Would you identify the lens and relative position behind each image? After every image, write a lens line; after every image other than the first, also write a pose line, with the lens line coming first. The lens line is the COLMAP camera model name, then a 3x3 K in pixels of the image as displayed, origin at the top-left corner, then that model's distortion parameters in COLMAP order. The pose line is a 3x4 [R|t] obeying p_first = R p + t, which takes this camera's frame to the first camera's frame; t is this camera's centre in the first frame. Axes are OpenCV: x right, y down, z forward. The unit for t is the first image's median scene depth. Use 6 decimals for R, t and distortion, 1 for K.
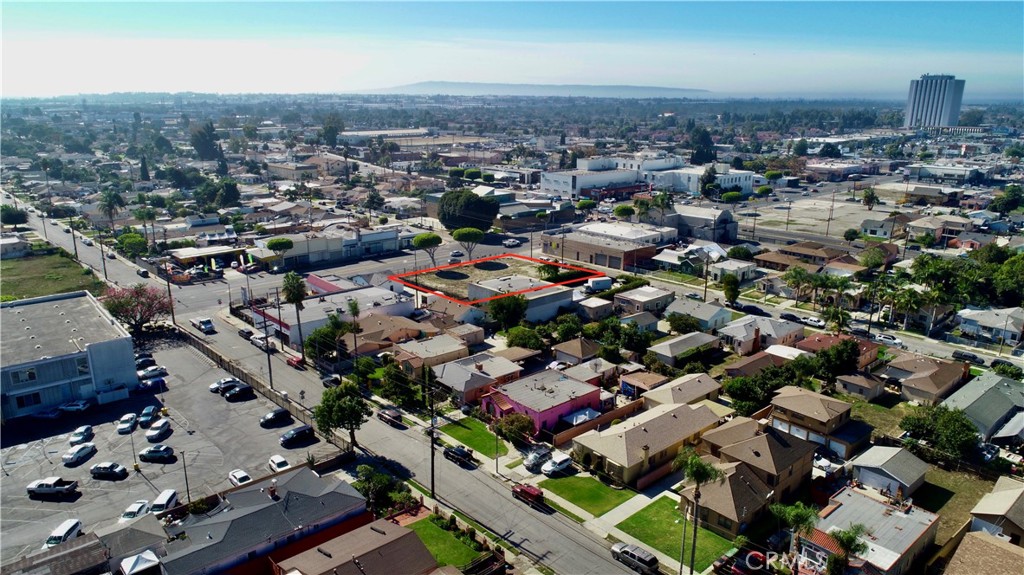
lens RADIAL K [[719.1, 0, 515.6], [0, 719.1, 290.5], [0, 0, 1]] dist [0.001028, 0.001558]
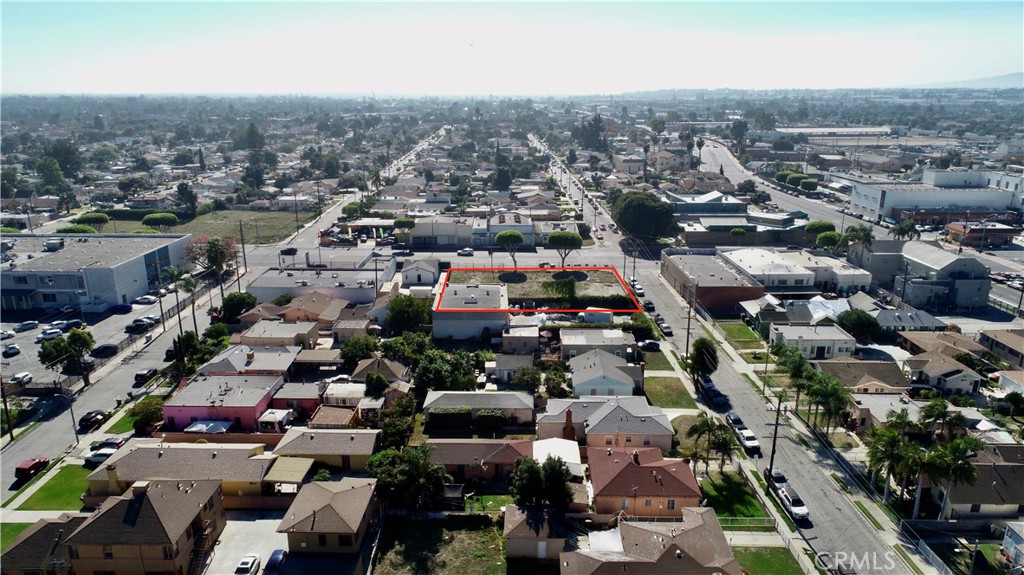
lens RADIAL K [[687.8, 0, 515.5], [0, 687.8, 290.1], [0, 0, 1]] dist [0.002075, -0.001051]
pose [[0.721778, 0.184126, -0.667184, 0.428374], [-0.173237, 0.981342, 0.083413, -0.065781], [0.670094, 0.055376, 0.740208, 0.265696]]
